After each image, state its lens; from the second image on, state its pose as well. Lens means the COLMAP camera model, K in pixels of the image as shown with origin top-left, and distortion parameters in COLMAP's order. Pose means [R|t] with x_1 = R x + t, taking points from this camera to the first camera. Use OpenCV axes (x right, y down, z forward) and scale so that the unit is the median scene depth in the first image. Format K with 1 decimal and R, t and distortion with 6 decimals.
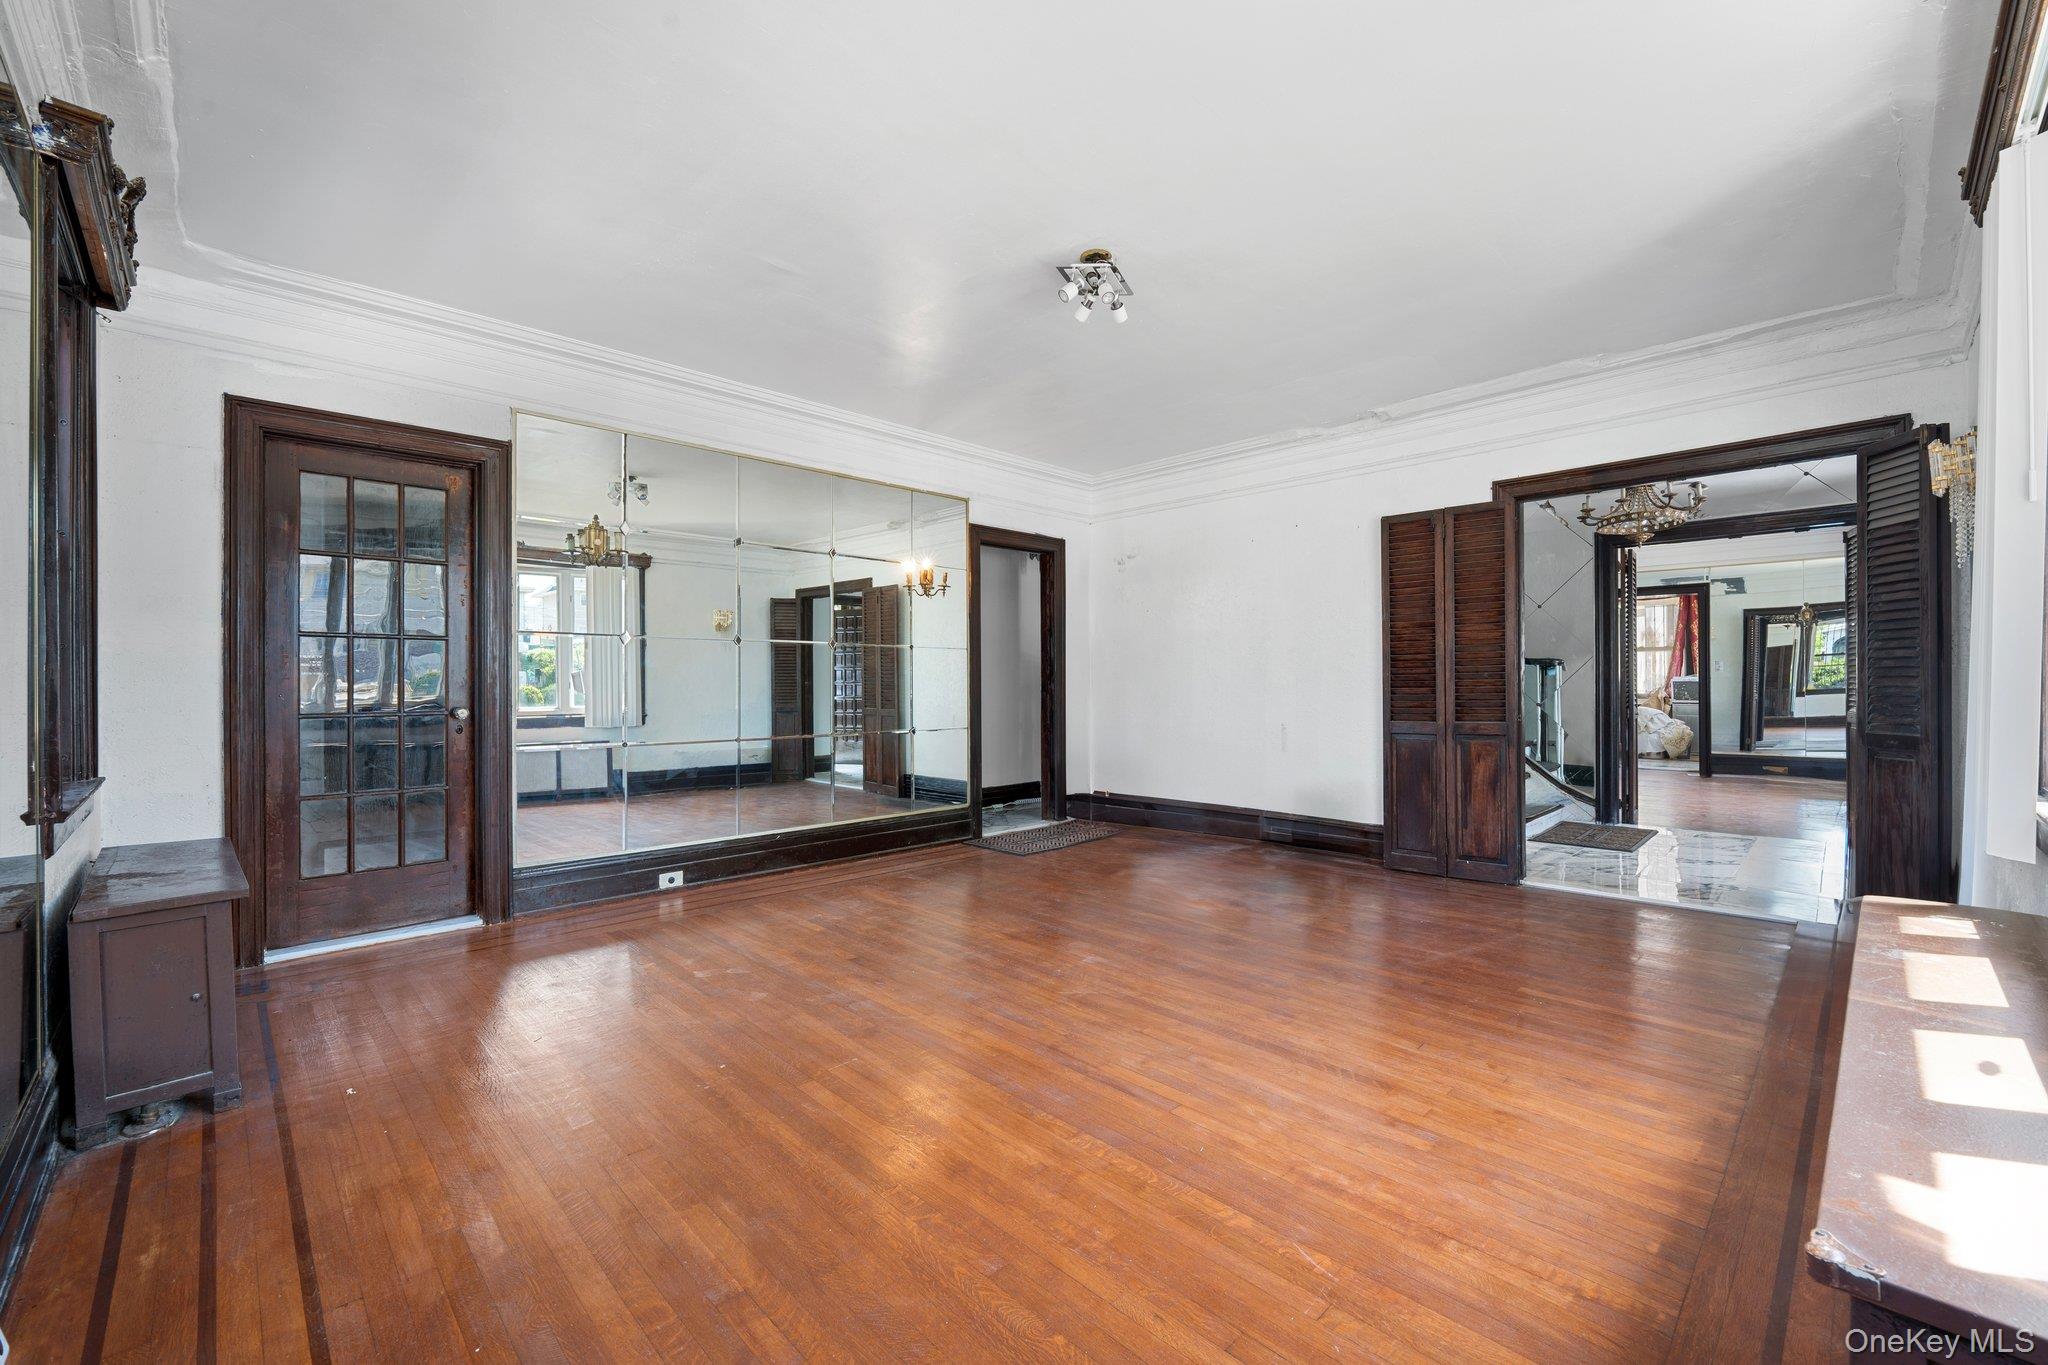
lens RADIAL K [[837.1, 0, 1035.8], [0, 837.1, 675.4], [0, 0, 1]] dist [-0.000230, -0.000166]
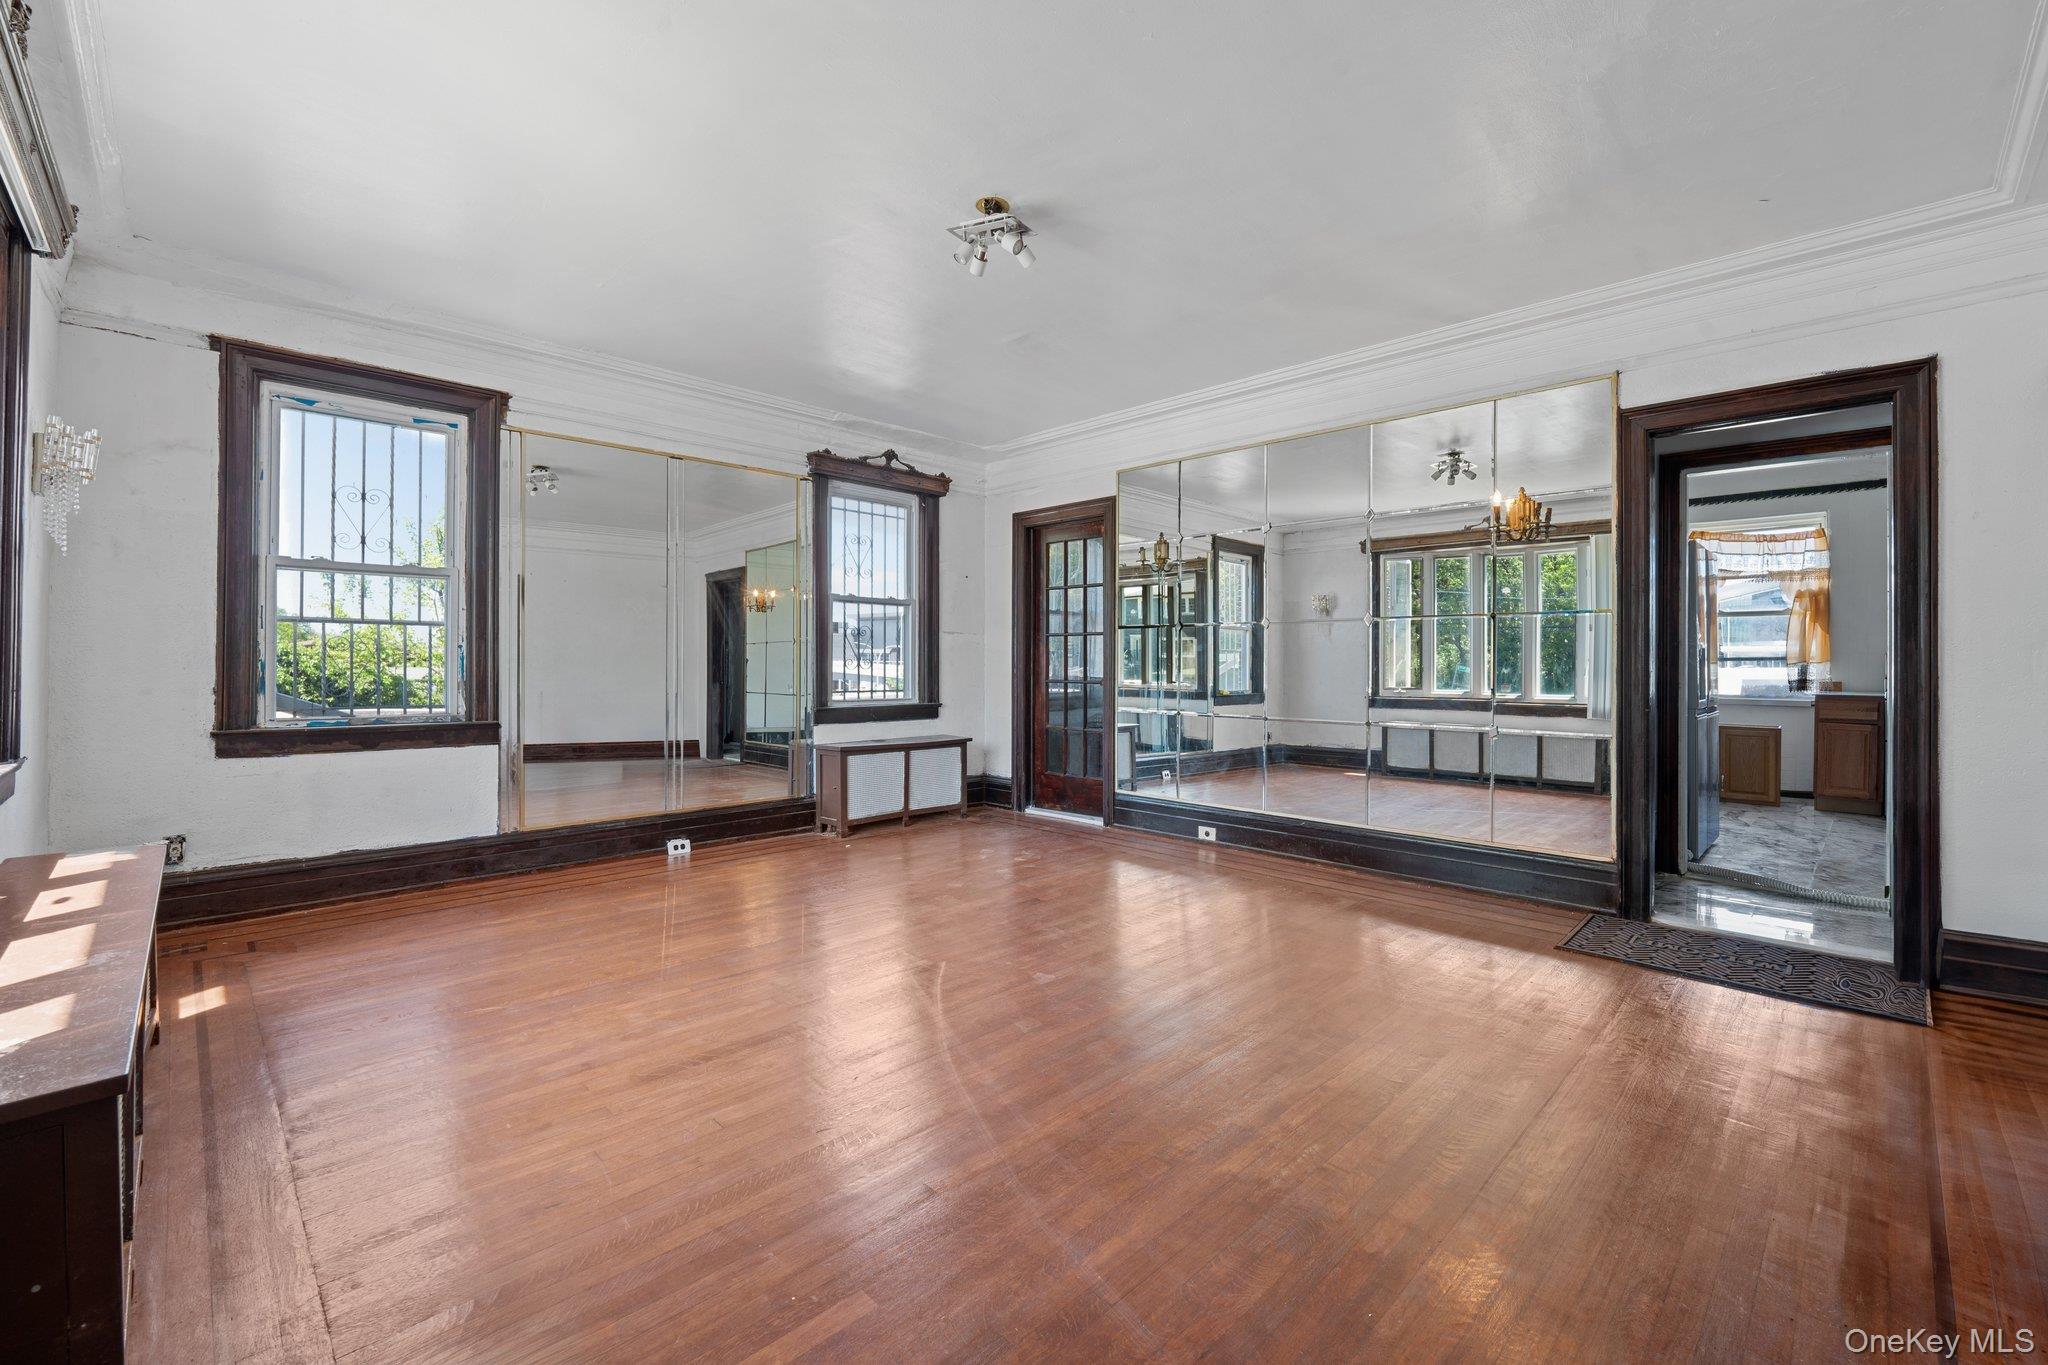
lens RADIAL K [[837.1, 0, 1025.9], [0, 837.1, 664.9], [0, 0, 1]] dist [-0.000230, -0.000166]
pose [[0.010335, 0.005691, -0.999930, 0.862043], [0.003209, 0.999978, 0.005724, 0.004483], [0.999941, -0.003268, 0.010316, 0.885441]]
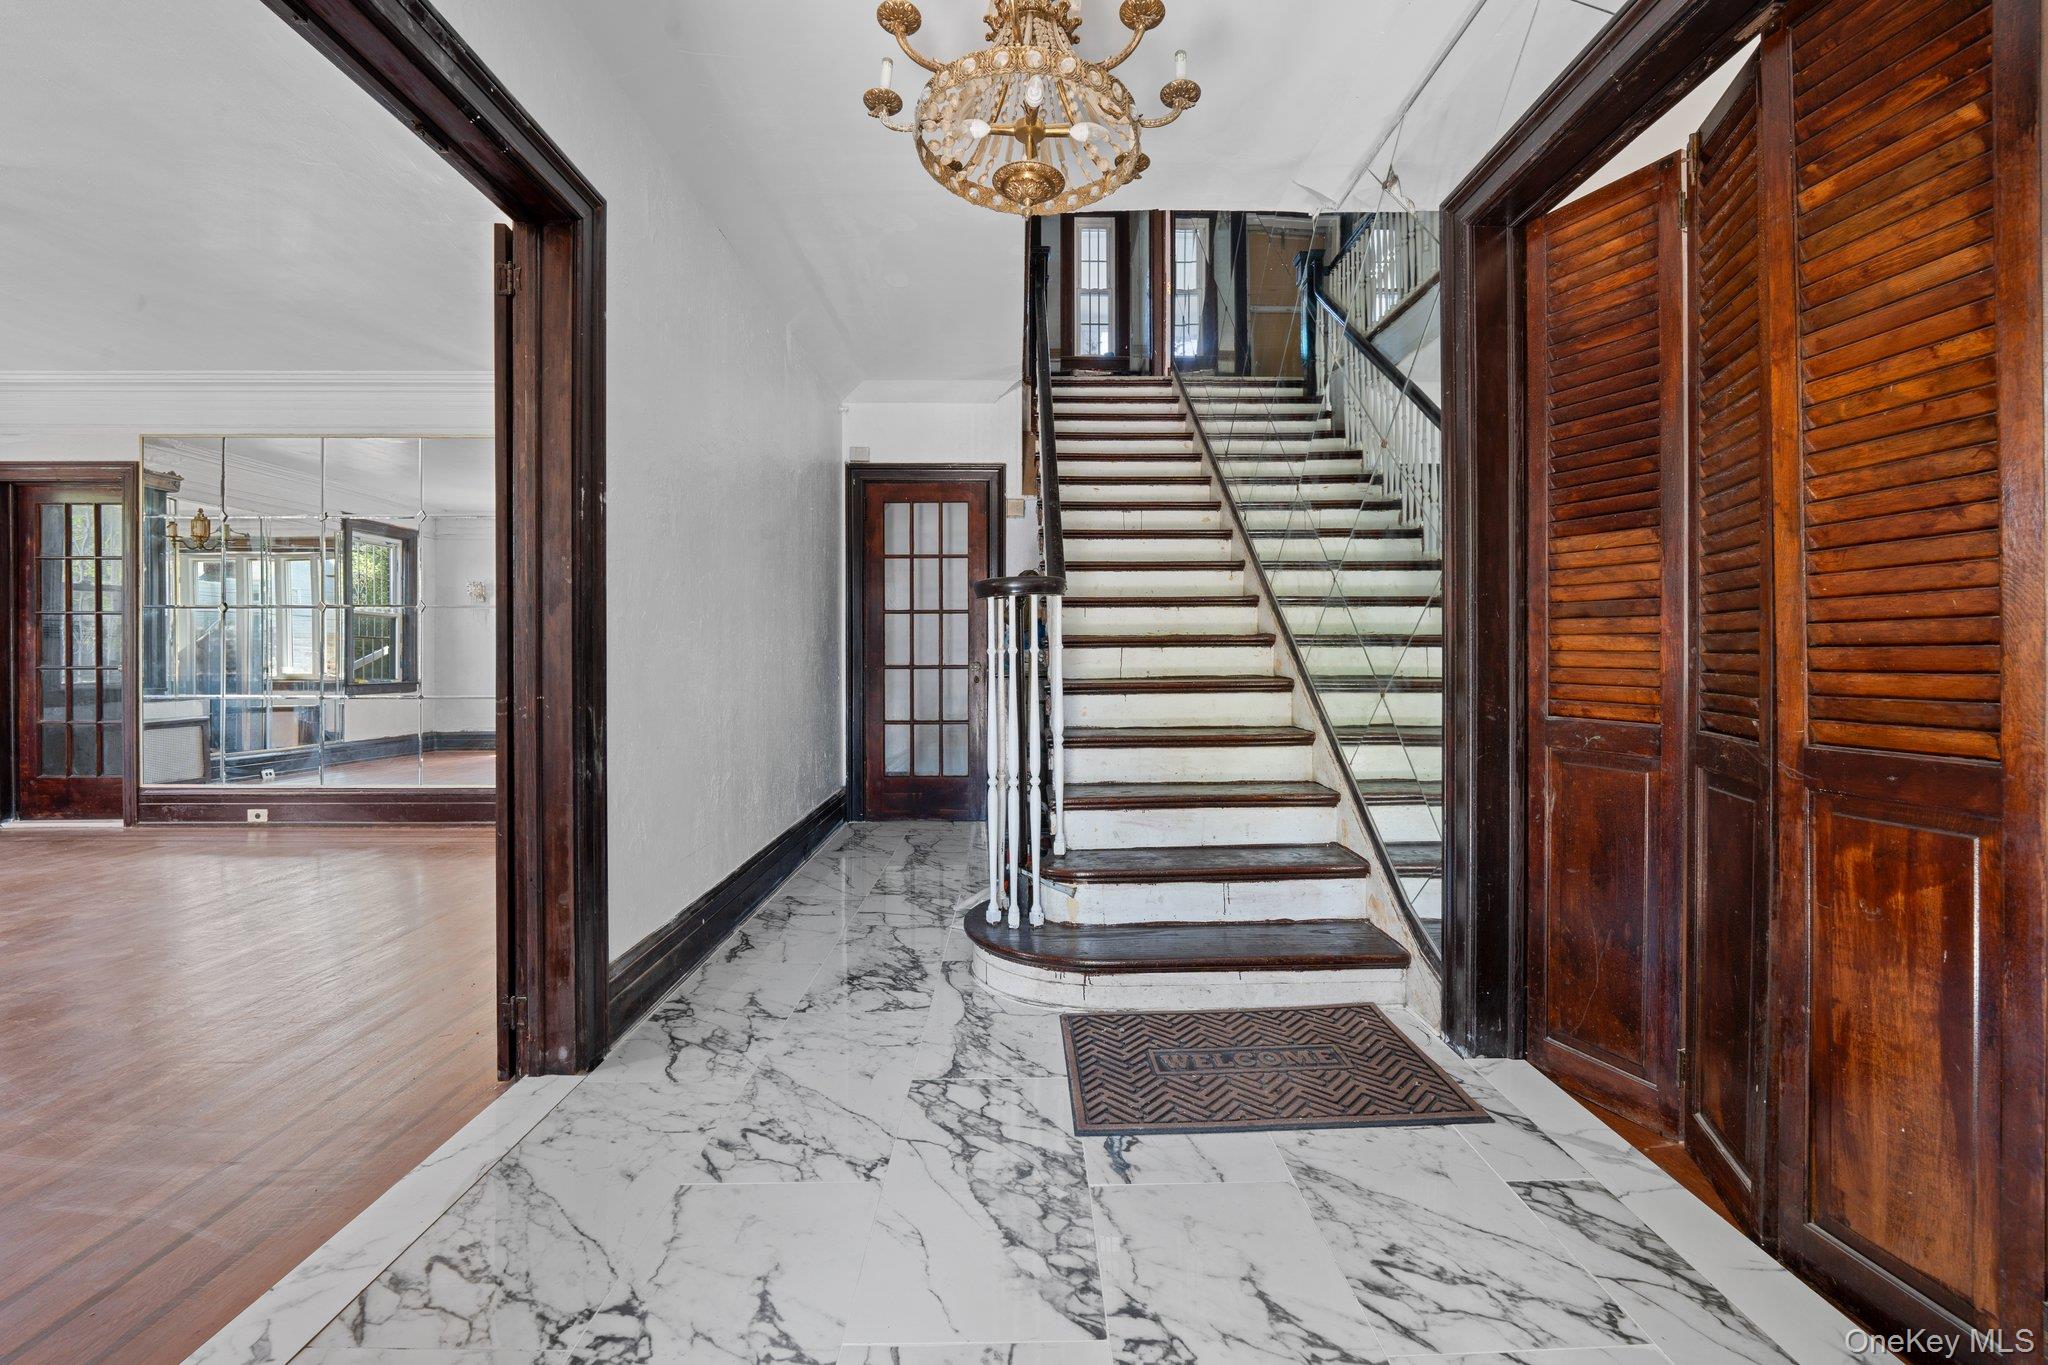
lens RADIAL K [[837.1, 0, 1013.4], [0, 837.1, 654.3], [0, 0, 1]] dist [-0.000230, -0.000166]
pose [[0.711566, 0.000935, -0.702618, 1.342808], [0.003553, 0.999982, 0.004929, 0.023356], [0.702610, -0.006004, 0.711550, 1.094417]]
